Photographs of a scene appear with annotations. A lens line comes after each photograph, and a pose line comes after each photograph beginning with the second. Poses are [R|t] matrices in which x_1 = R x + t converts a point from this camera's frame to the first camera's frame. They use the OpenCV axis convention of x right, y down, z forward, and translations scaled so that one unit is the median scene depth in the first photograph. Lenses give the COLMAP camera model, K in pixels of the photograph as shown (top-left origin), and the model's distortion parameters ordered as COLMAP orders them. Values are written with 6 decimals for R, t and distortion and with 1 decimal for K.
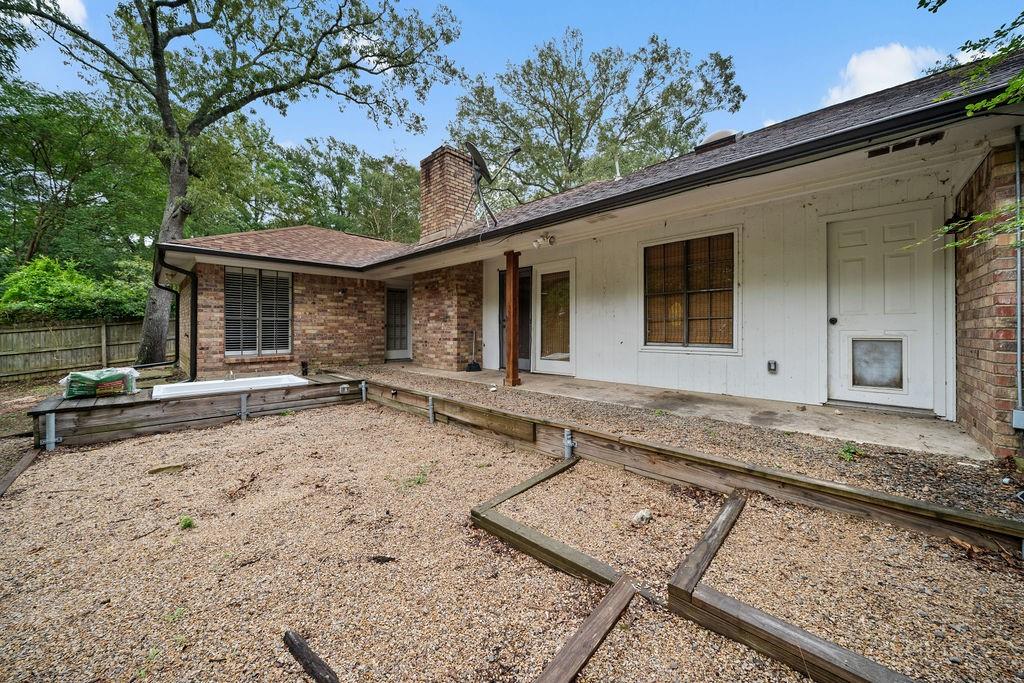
lens RADIAL K [[366.9, 0, 499.9], [0, 366.9, 325.2], [0, 0, 1]] dist [-0.009220, 0.000568]
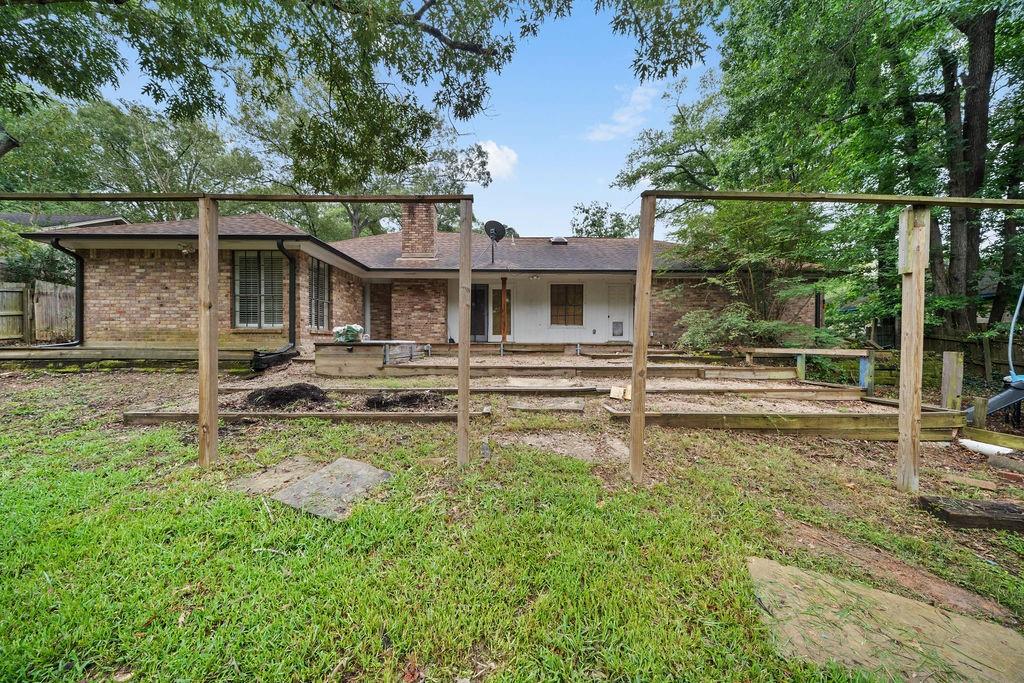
lens RADIAL K [[366.9, 0, 511.7], [0, 366.9, 343.6], [0, 0, 1]] dist [-0.009220, 0.000568]
pose [[0.684712, 0.000462, 0.728814, -1.202355], [-0.010156, 0.999909, 0.008907, 0.121810], [-0.728743, -0.013501, 0.684654, -0.356021]]
